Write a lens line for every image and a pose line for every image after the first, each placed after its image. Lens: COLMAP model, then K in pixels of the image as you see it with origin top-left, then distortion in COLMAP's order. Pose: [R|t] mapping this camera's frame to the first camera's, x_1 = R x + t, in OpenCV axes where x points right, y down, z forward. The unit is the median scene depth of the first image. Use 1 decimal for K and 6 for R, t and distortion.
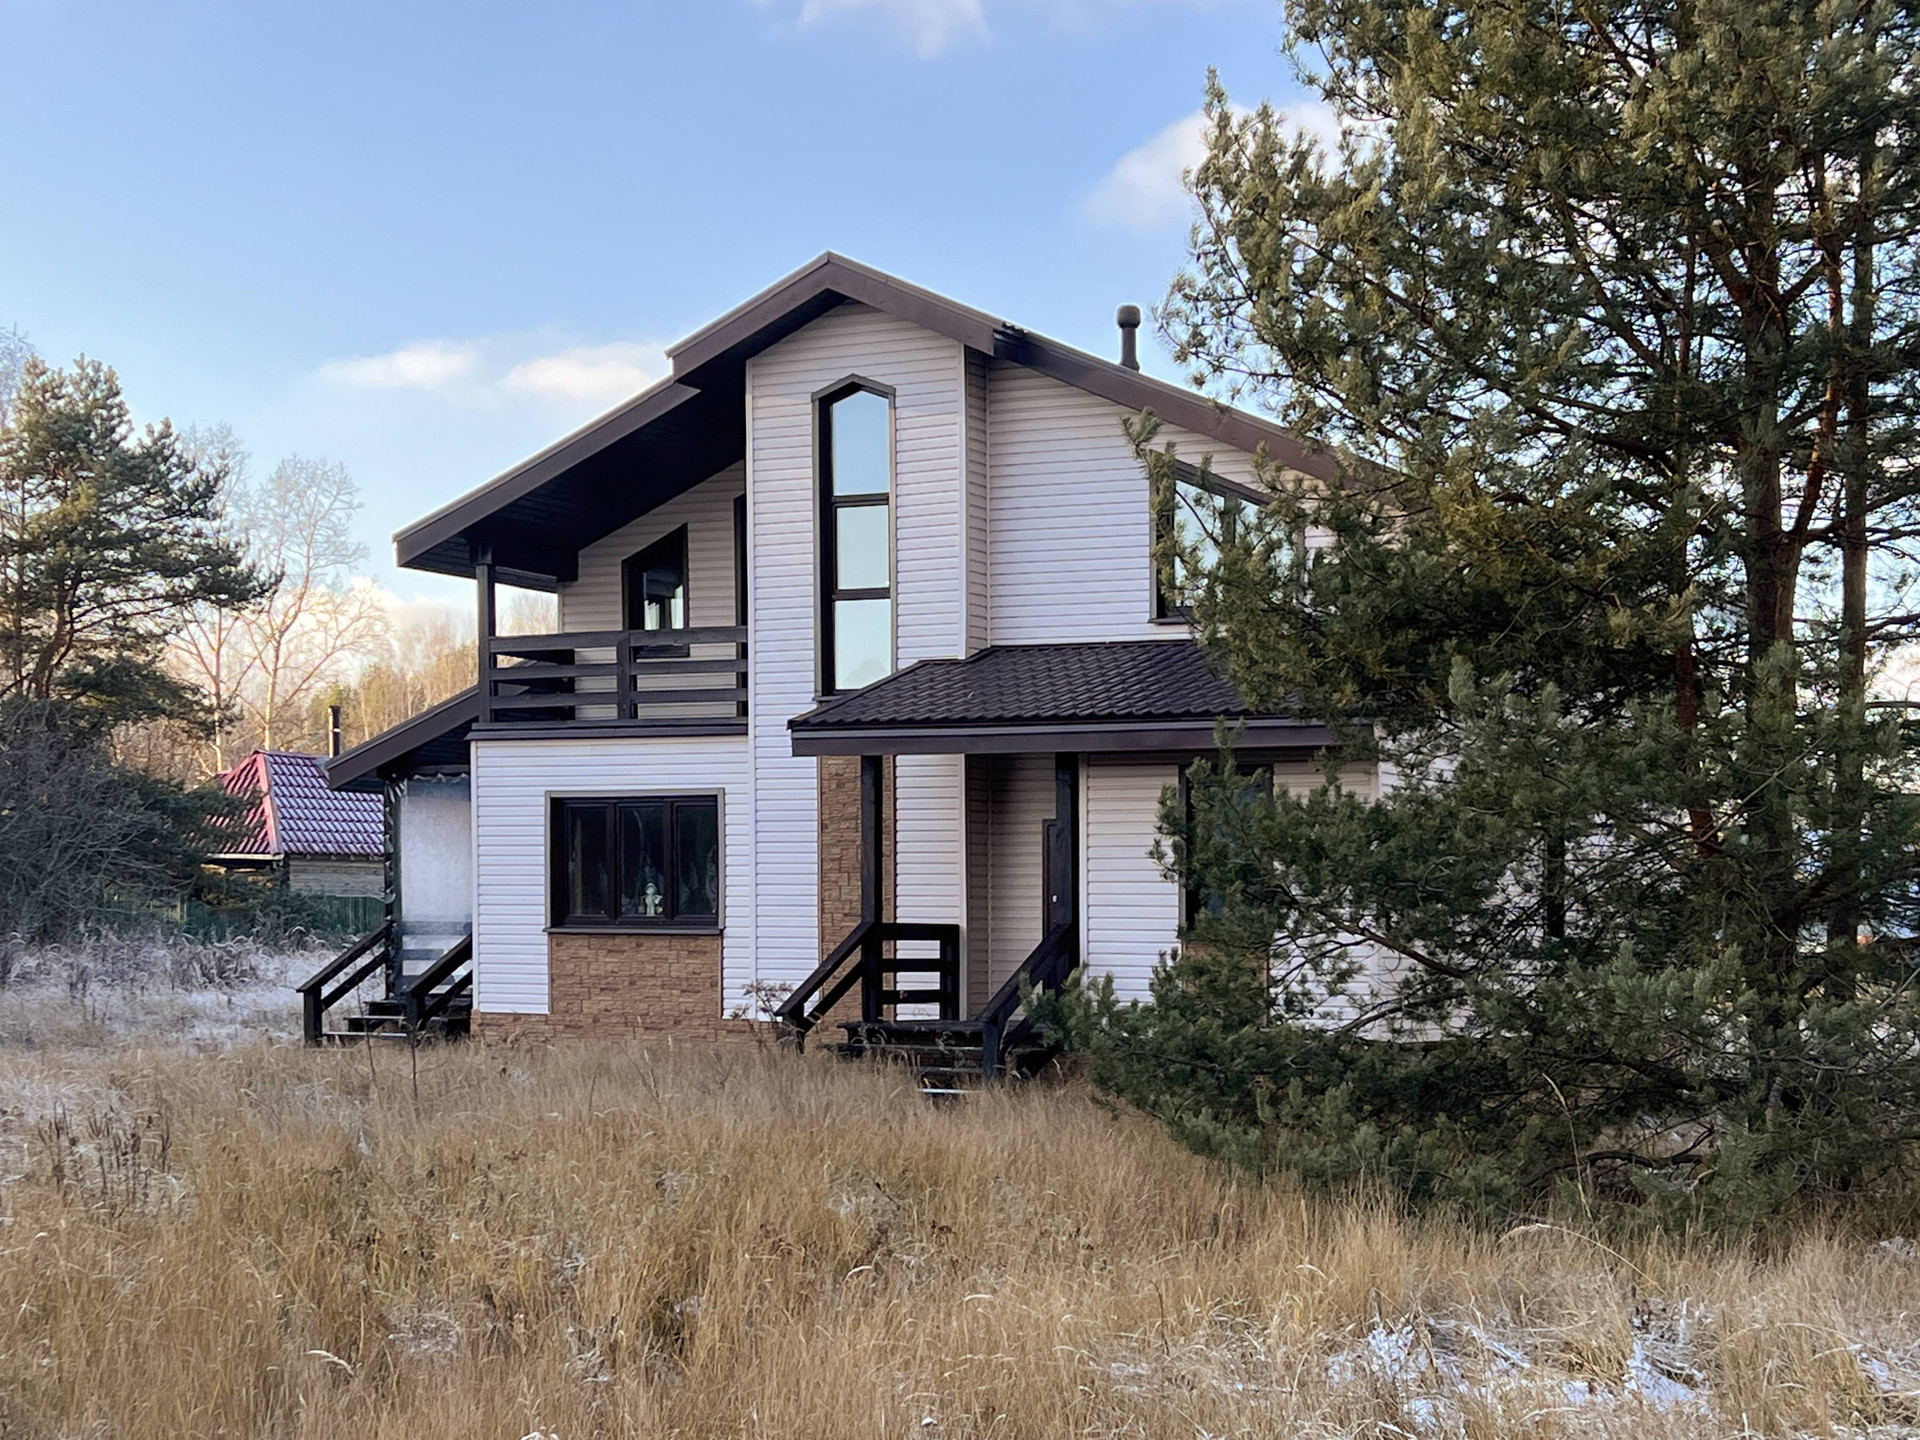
lens RADIAL K [[3103.8, 0, 955.5], [0, 3103.8, 729.5], [0, 0, 1]] dist [0.105975, 0.000000]
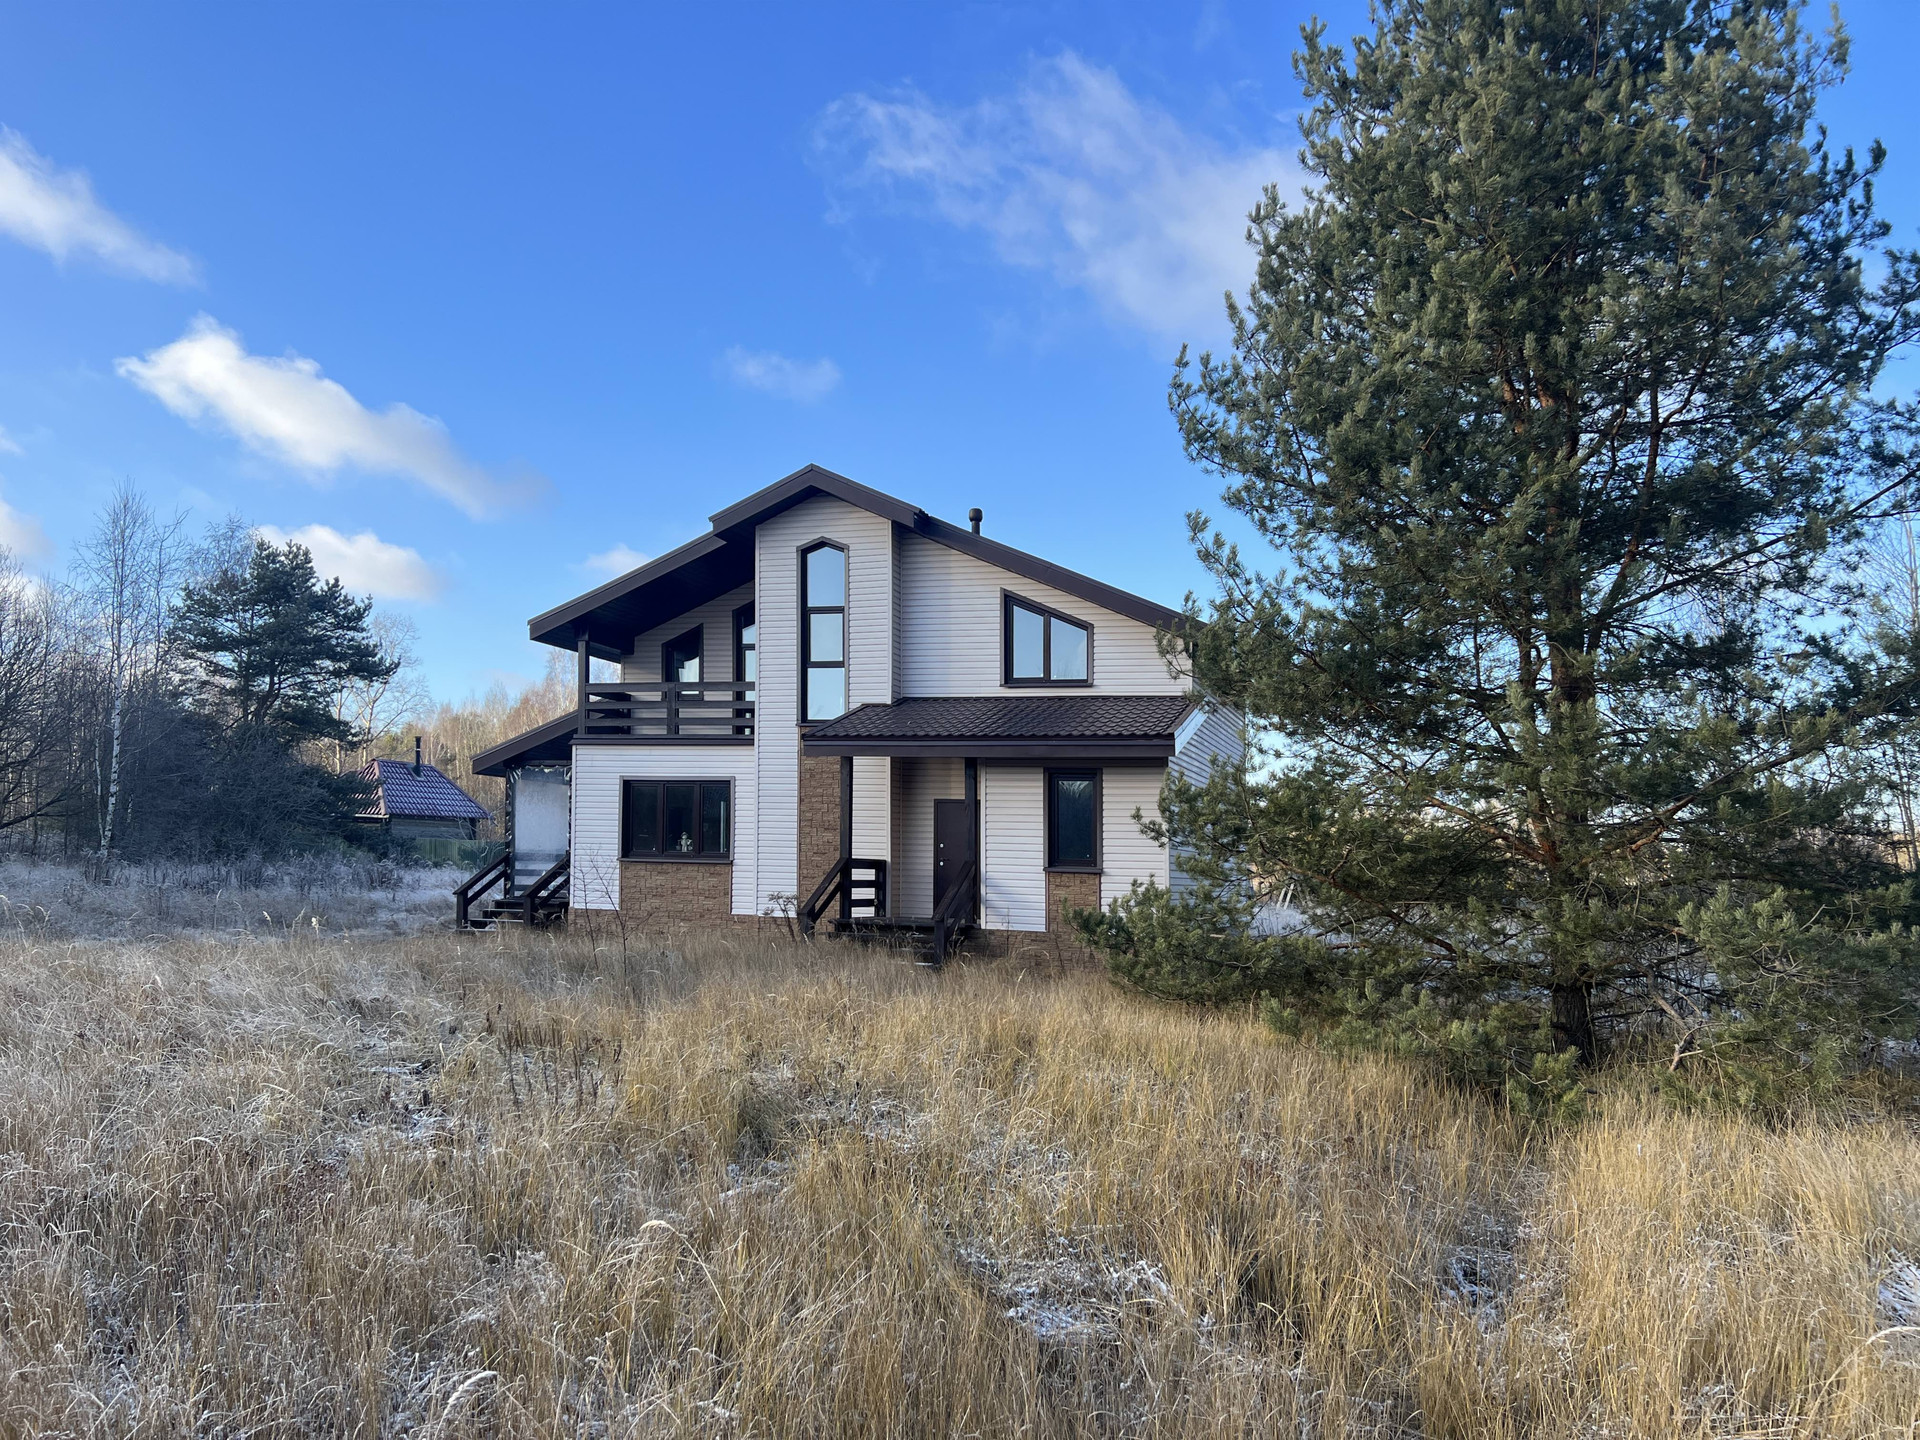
lens RADIAL K [[1433.0, 0, 968.0], [0, 1433.0, 712.3], [0, 0, 1]] dist [0.009652, 0.002125]
pose [[0.980335, 0.036588, 0.193920, -0.098139], [-0.028611, 0.998632, -0.043776, 0.013921], [-0.195256, 0.037367, 0.980040, 0.202905]]
